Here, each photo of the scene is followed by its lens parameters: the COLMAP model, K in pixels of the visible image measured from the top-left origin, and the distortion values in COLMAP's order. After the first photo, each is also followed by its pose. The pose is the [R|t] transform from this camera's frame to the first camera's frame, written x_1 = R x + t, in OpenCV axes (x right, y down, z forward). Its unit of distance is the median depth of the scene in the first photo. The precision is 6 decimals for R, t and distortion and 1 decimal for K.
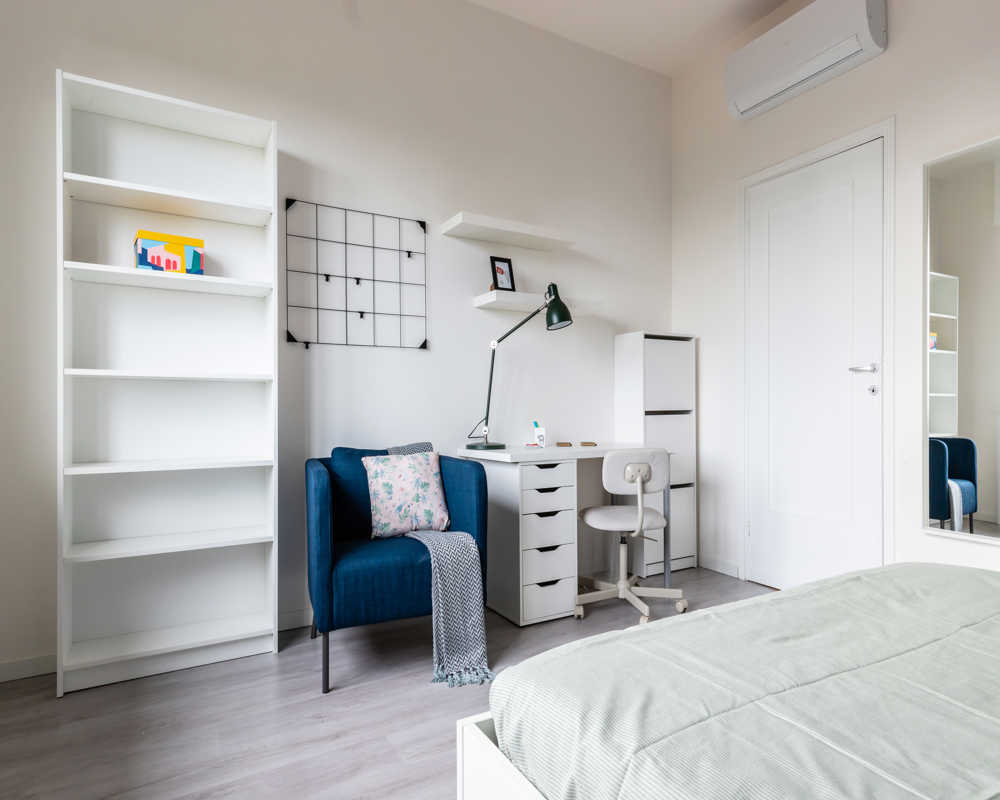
lens RADIAL K [[581.6, 0, 494.2], [0, 581.6, 405.1], [0, 0, 1]] dist [0.000042, -0.000481]
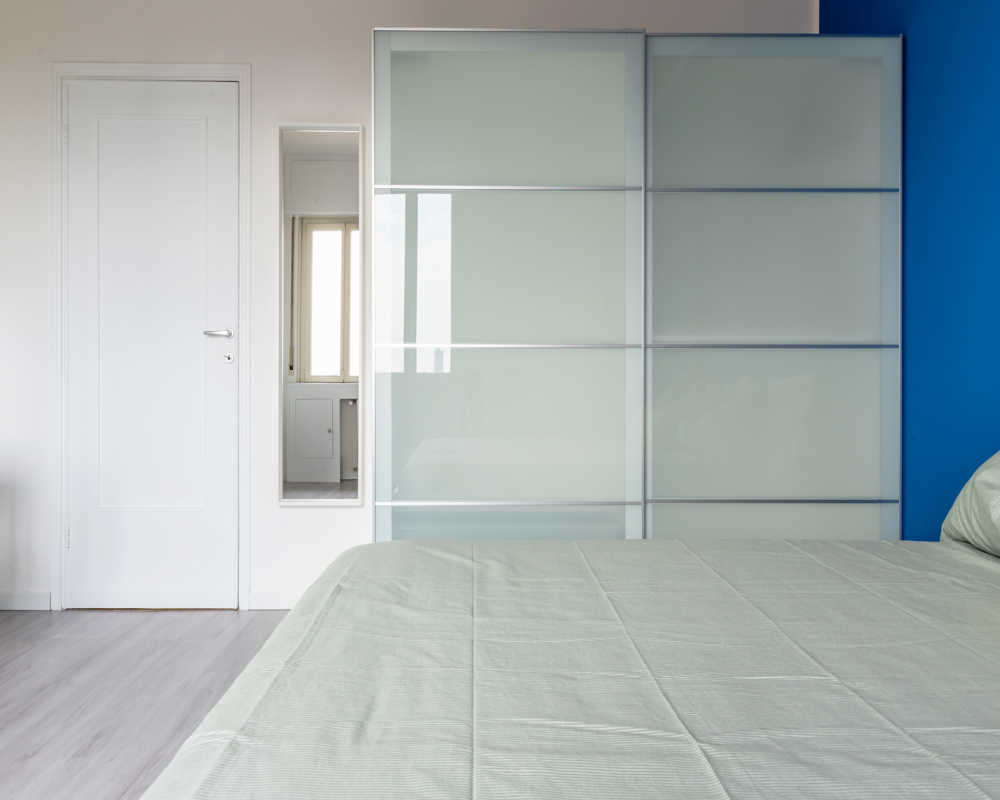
lens RADIAL K [[627.5, 0, 482.2], [0, 627.5, 381.5], [0, 0, 1]] dist [0.011989, 0.001116]
pose [[0.478881, -0.003260, 0.877874, -0.019833], [-0.007312, 0.999944, 0.007702, 0.001038], [-0.877849, -0.010107, 0.478830, 0.173952]]
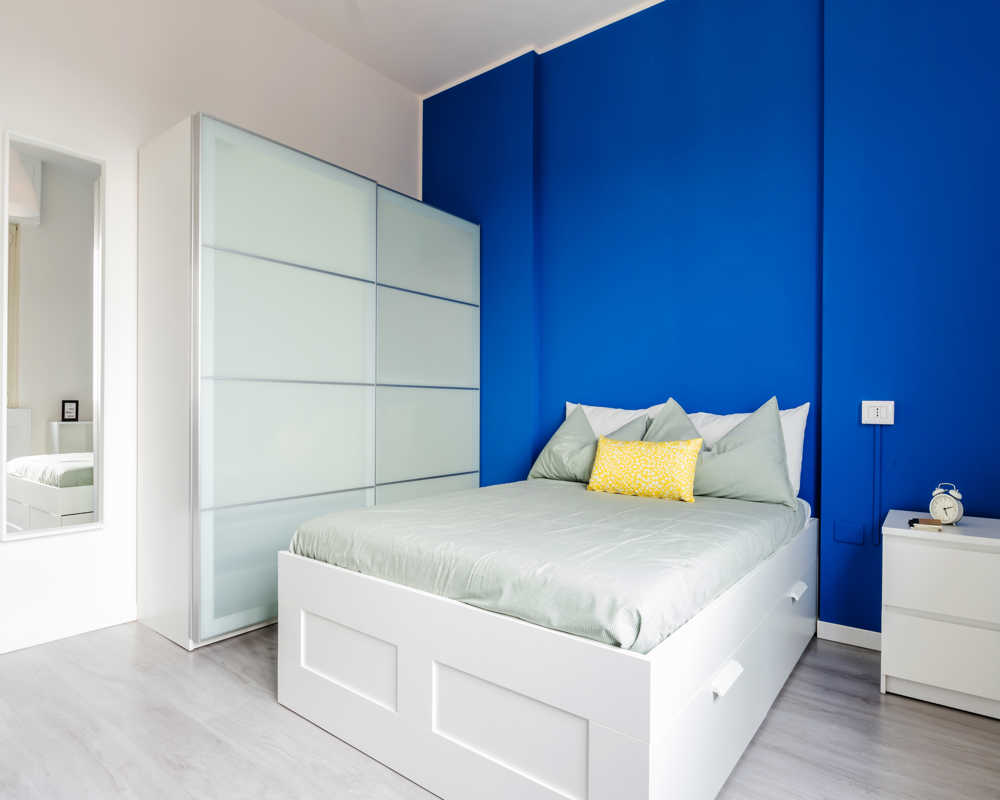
lens RADIAL K [[581.6, 0, 494.2], [0, 581.6, 405.1], [0, 0, 1]] dist [0.000042, -0.000481]
pose [[-0.386665, 0.003318, 0.922214, -0.339270], [-0.009893, 0.999921, -0.007746, 0.007252], [-0.922167, -0.012118, -0.386601, 0.571952]]
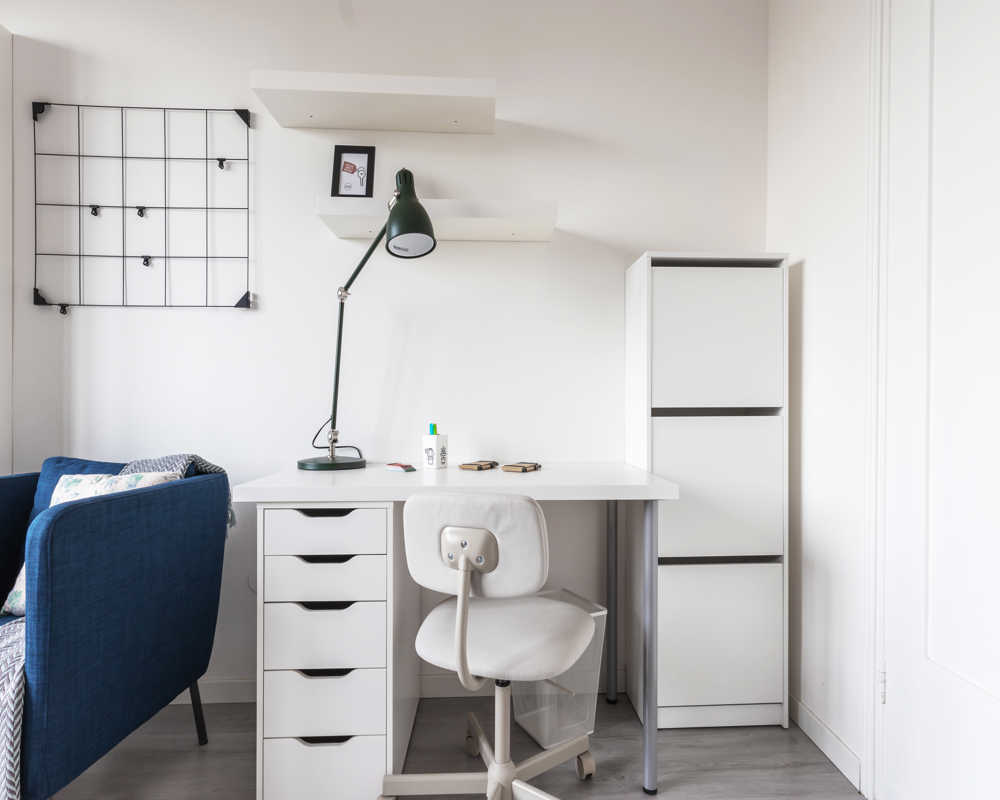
lens RADIAL K [[573.0, 0, 500.0], [0, 573.0, 400.0], [0, 0, 1]] dist [-0.001722, -0.000738]
pose [[0.897620, 0.005332, -0.440738, 0.426515], [-0.004749, 0.999986, 0.002426, 0.002855], [0.440745, -0.000084, 0.897633, 0.574527]]
